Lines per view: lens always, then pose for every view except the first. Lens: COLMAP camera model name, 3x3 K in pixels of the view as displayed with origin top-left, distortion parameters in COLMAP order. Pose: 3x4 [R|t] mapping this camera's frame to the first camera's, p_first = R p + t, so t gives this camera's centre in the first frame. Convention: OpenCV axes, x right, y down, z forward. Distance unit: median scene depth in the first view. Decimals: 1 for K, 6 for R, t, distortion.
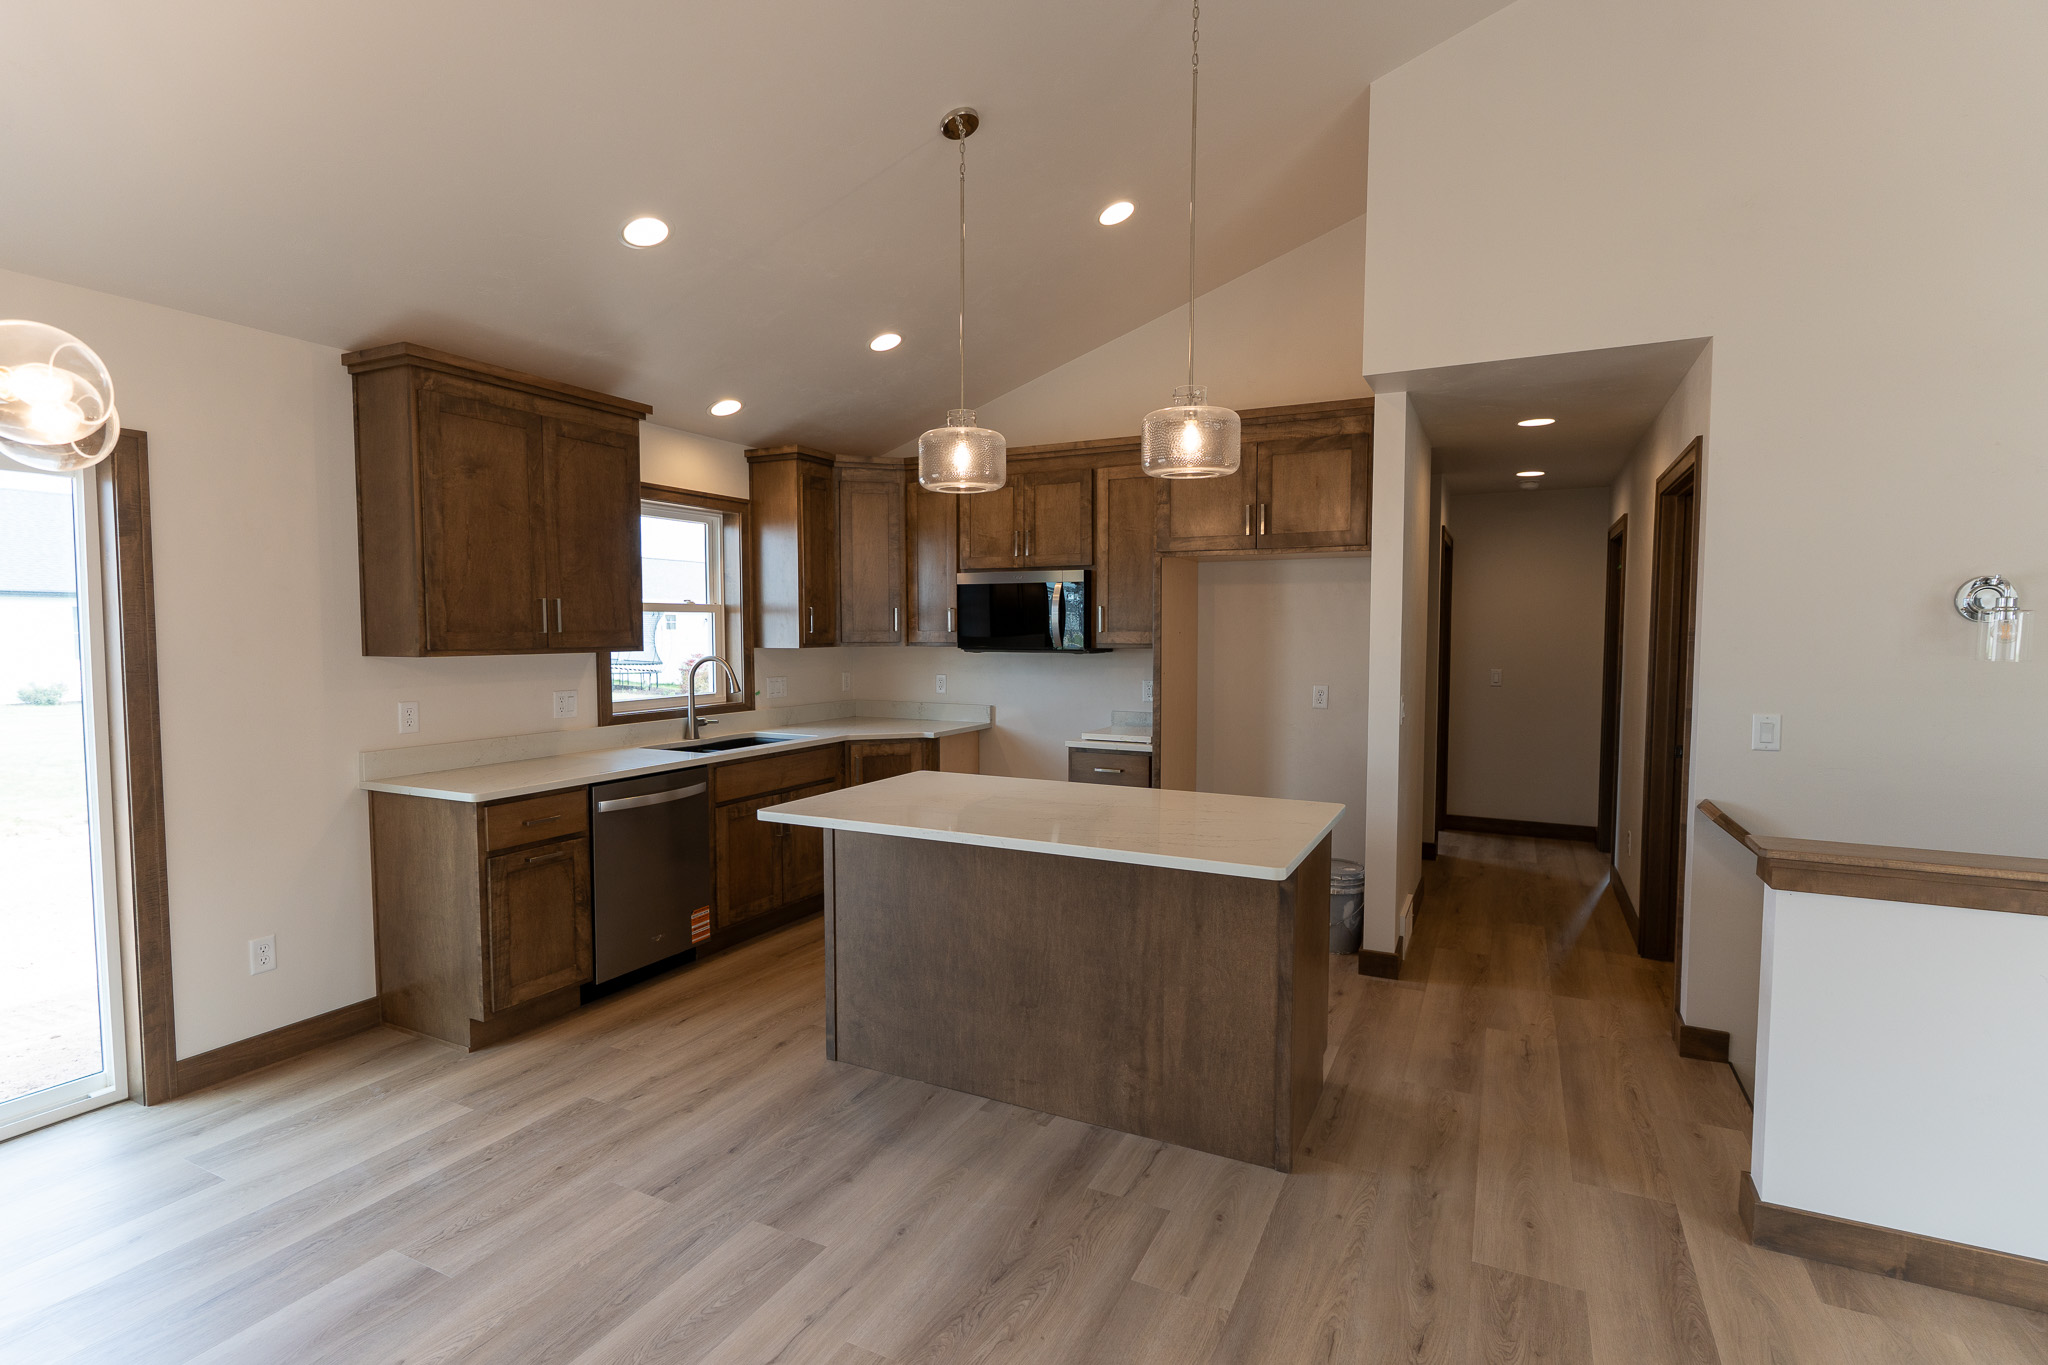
lens RADIAL K [[981.3, 0, 1020.6], [0, 981.3, 683.5], [0, 0, 1]] dist [0.001875, 0.001749]
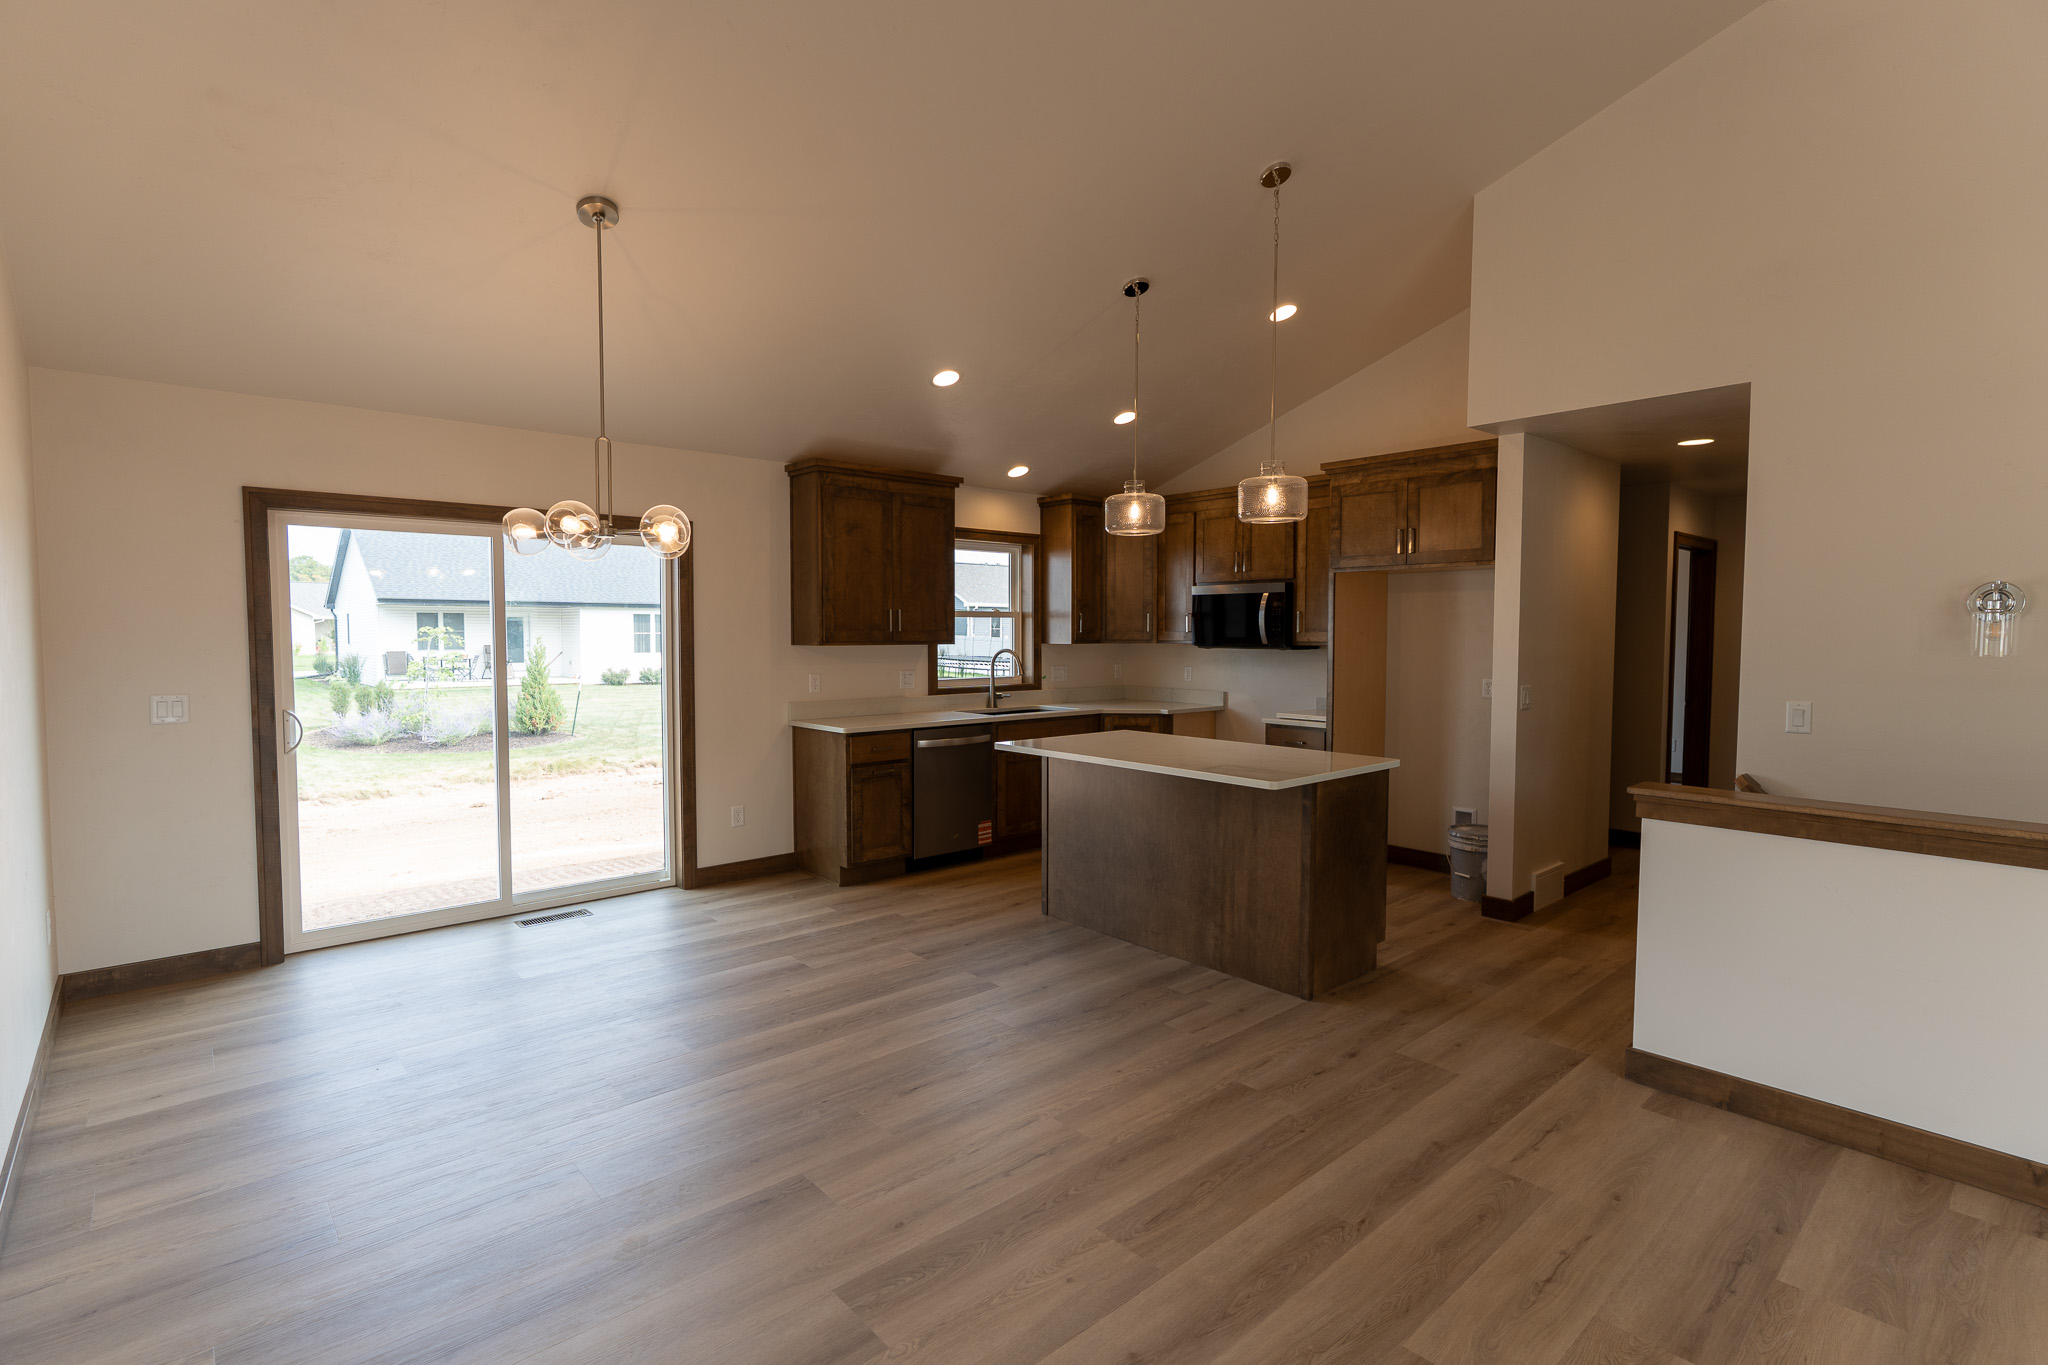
lens RADIAL K [[969.0, 0, 1021.2], [0, 969.0, 677.3], [0, 0, 1]] dist [0.003249, 0.000433]
pose [[0.928101, 0.019015, -0.371843, 0.251733], [-0.022277, 0.999742, -0.004478, 0.020935], [0.371662, 0.012439, 0.928285, -0.313719]]
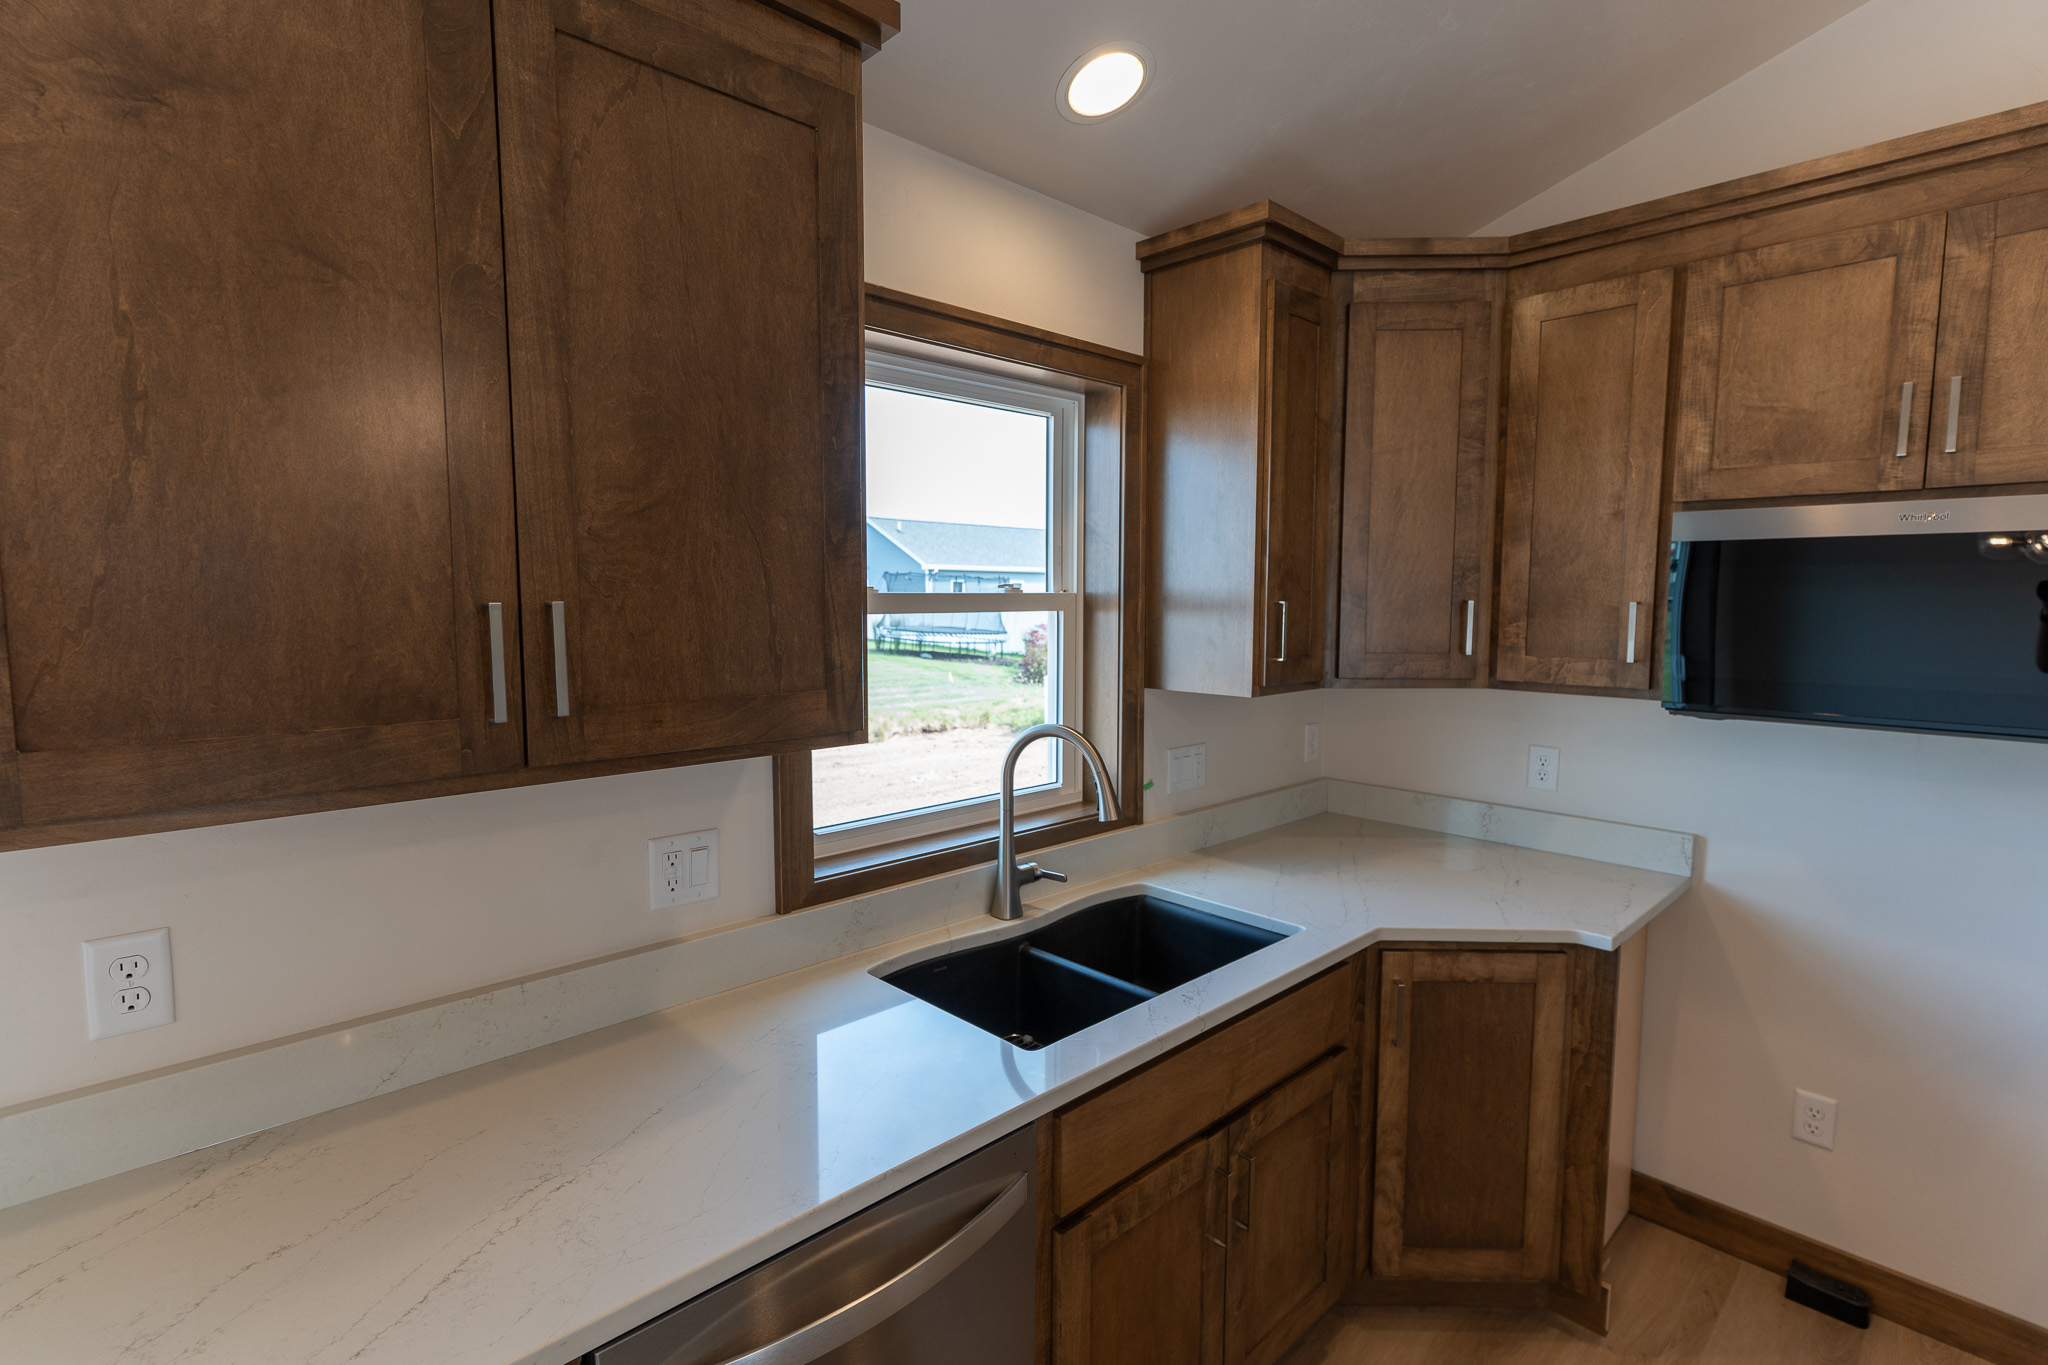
lens RADIAL K [[970.7, 0, 1018.3], [0, 970.7, 681.9], [0, 0, 1]] dist [0.002162, 0.000404]
pose [[0.941755, 0.033131, -0.334664, -0.221943], [-0.021890, 0.999064, 0.037306, -0.069221], [0.335586, -0.027808, 0.941599, 0.702505]]
